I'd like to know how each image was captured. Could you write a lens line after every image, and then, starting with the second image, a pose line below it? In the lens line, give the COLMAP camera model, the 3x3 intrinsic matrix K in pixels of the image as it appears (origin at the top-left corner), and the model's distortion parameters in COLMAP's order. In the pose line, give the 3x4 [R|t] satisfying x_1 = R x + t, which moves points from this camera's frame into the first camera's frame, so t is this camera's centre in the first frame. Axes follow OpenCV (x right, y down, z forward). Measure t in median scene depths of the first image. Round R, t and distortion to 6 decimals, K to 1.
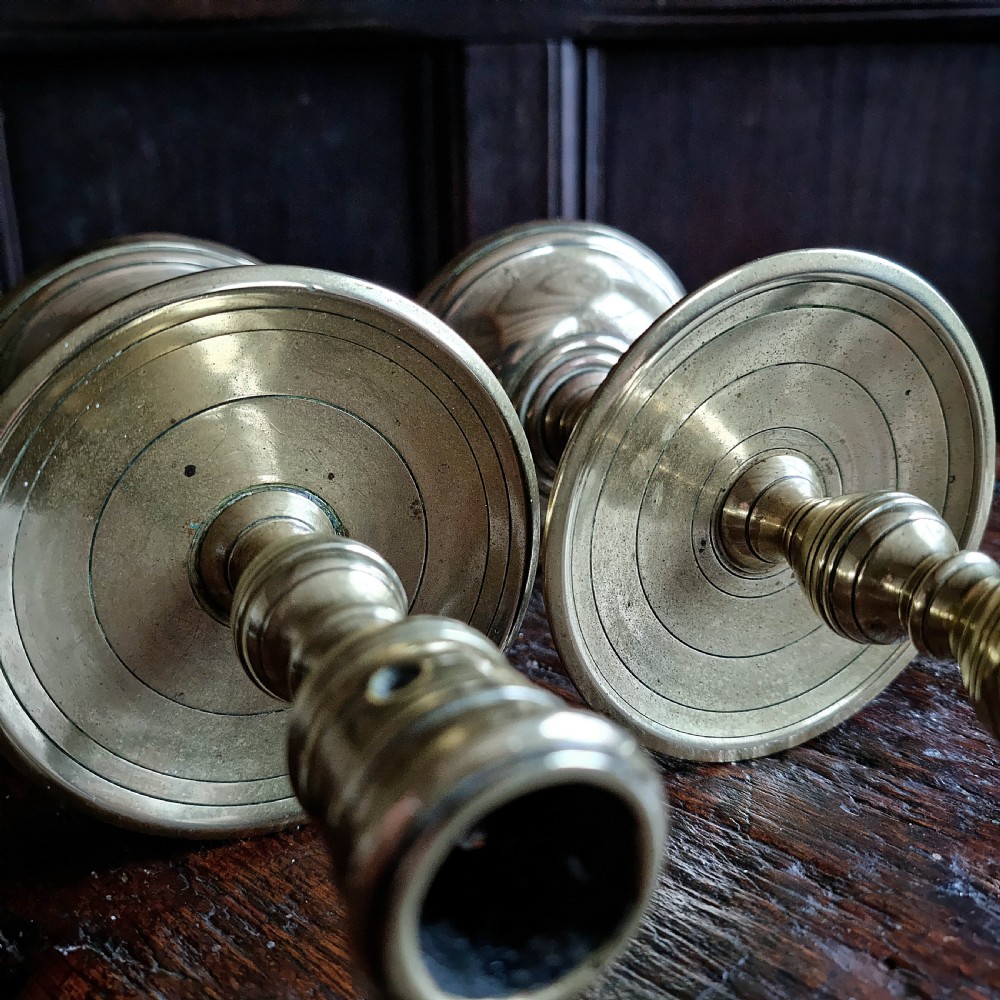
lens RADIAL K [[908.3, 0, 503.8], [0, 908.3, 487.3], [0, 0, 1]] dist [-0.026157, 0.002667]
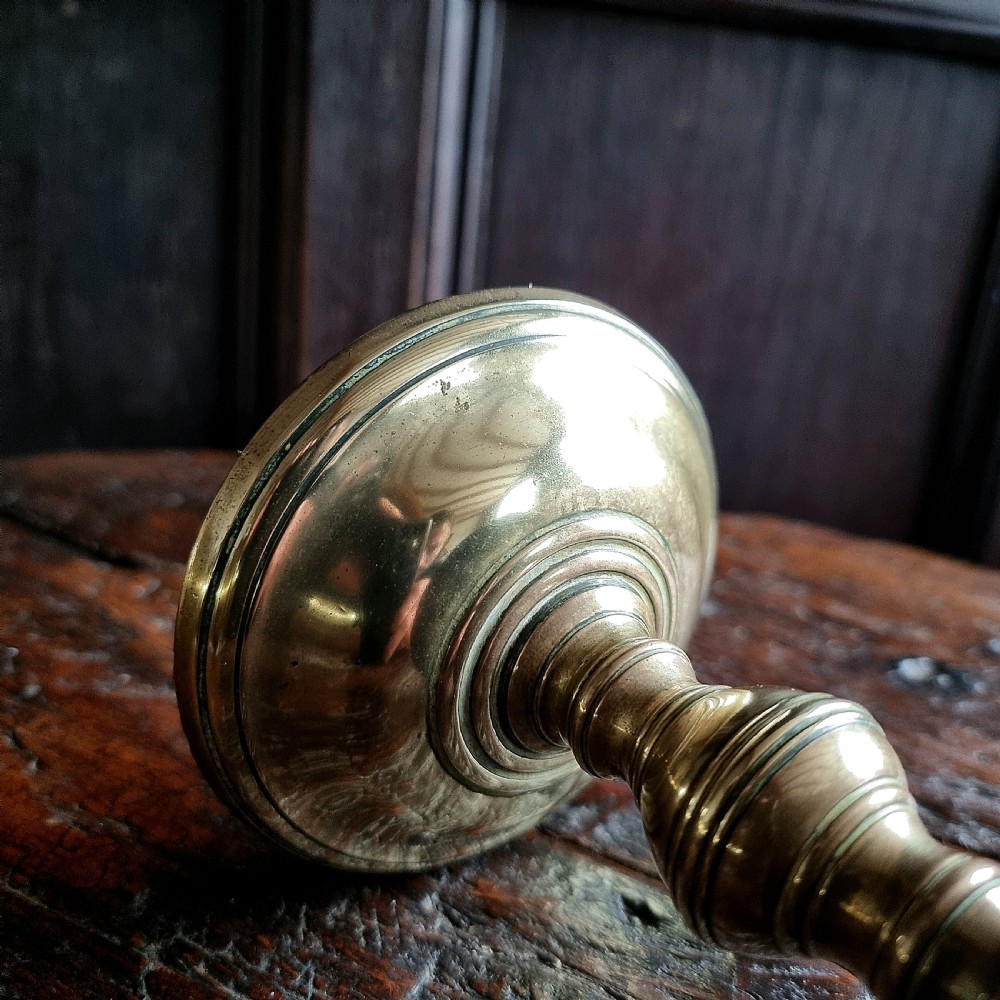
lens RADIAL K [[908.3, 0, 503.8], [0, 908.3, 487.3], [0, 0, 1]] dist [-0.026157, 0.002667]
pose [[0.974403, 0.036078, 0.221895, -0.039540], [-0.043101, 0.998709, 0.026889, -0.104400], [-0.220638, -0.035765, 0.974700, 0.263801]]
